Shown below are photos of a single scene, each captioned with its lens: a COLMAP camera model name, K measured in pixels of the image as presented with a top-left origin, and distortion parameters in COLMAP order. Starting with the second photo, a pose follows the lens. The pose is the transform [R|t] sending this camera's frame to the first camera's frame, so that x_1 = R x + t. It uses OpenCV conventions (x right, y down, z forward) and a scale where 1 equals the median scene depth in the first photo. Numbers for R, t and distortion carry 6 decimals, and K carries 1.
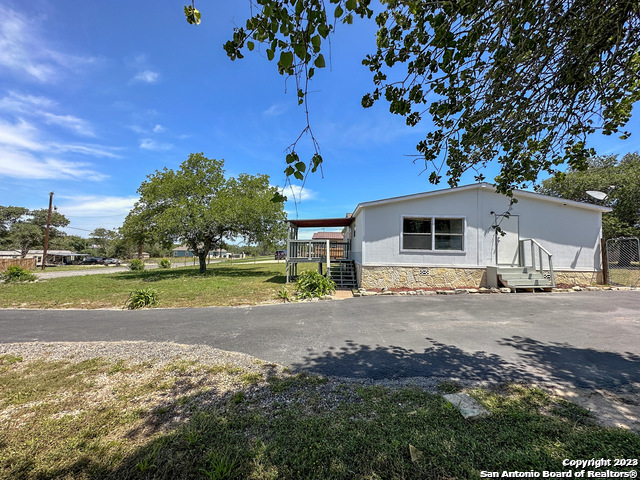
lens RADIAL K [[254.8, 0, 322.8], [0, 254.8, 242.5], [0, 0, 1]] dist [-0.001269, 0.000120]
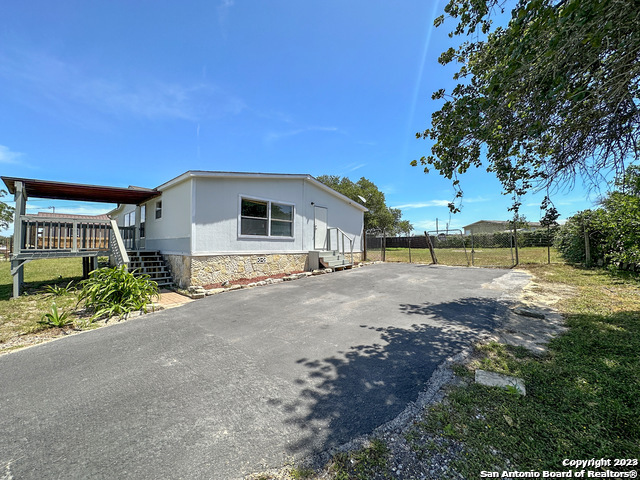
lens RADIAL K [[254.8, 0, 322.0], [0, 254.8, 239.3], [0, 0, 1]] dist [-0.001269, 0.000120]
pose [[0.658521, 0.001093, 0.752562, -0.177413], [-0.015494, 0.999807, 0.012105, 0.031584], [-0.752403, -0.019631, 0.658410, 0.263692]]
